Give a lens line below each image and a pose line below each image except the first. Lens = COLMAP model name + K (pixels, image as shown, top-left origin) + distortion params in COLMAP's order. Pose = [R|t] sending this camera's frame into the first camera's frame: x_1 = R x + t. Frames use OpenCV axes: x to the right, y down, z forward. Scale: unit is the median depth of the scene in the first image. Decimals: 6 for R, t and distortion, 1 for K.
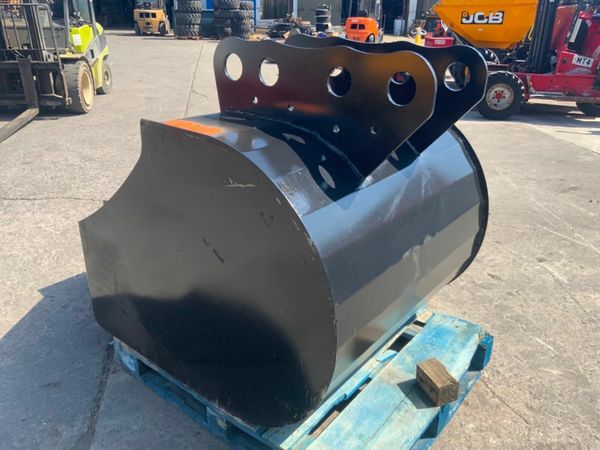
lens RADIAL K [[501.9, 0, 288.6], [0, 501.9, 236.9], [0, 0, 1]] dist [0.016013, -0.007751]
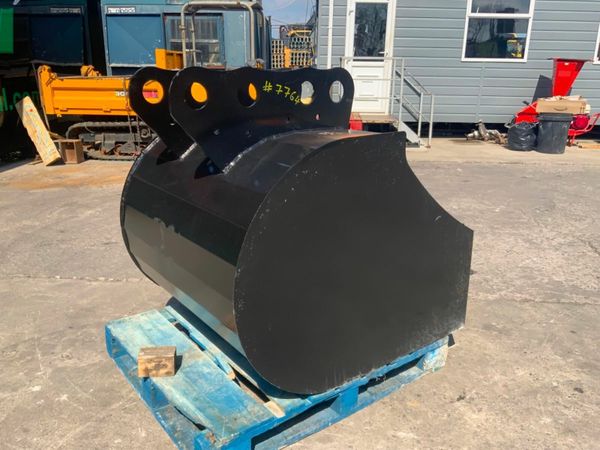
lens RADIAL K [[497.5, 0, 300.5], [0, 497.5, 238.6], [0, 0, 1]] dist [0.084503, -0.193642]
pose [[-0.246451, 0.284953, -0.926317, 0.332204], [-0.404279, 0.838440, 0.365481, -0.135204], [0.880807, 0.464564, -0.091434, 0.355878]]
